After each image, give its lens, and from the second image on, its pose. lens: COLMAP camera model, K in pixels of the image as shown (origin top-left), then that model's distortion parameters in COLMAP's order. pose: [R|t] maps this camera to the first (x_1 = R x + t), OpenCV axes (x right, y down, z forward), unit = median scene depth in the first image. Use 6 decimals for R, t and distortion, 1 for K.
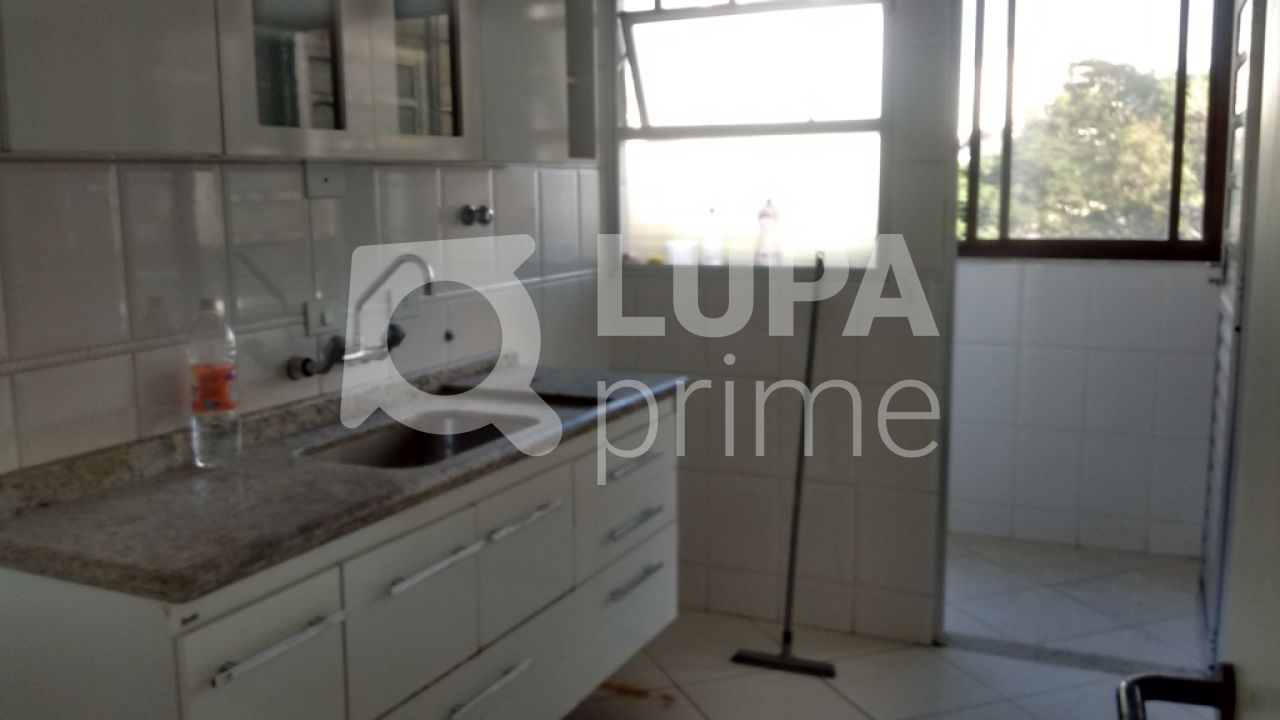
lens RADIAL K [[1120.2, 0, 640.0], [0, 1120.2, 360.0], [0, 0, 1]] dist [-0.015460, -0.006407]
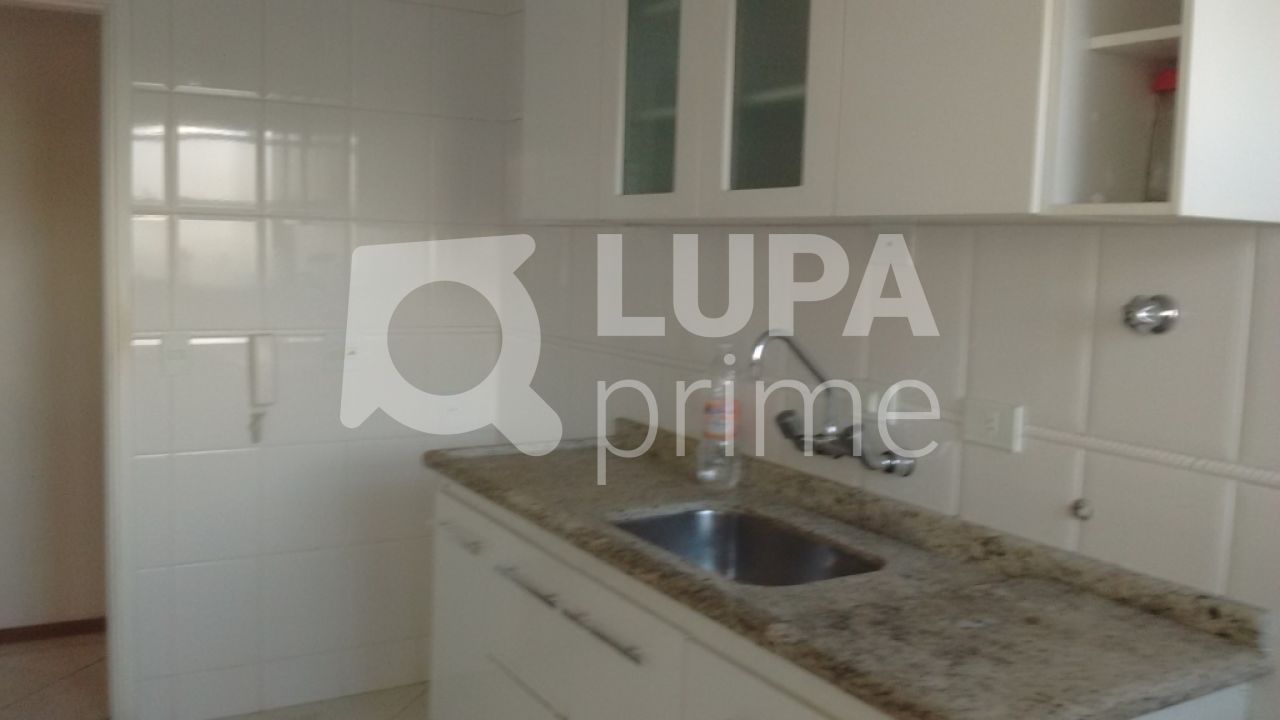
lens RADIAL K [[1120.2, 0, 640.0], [0, 1120.2, 360.0], [0, 0, 1]] dist [-0.015460, -0.006407]
pose [[-0.566031, 0.083041, -0.820191, 0.538200], [-0.146716, 0.968884, 0.199347, -0.222515], [0.811224, 0.233171, -0.536234, 1.345951]]
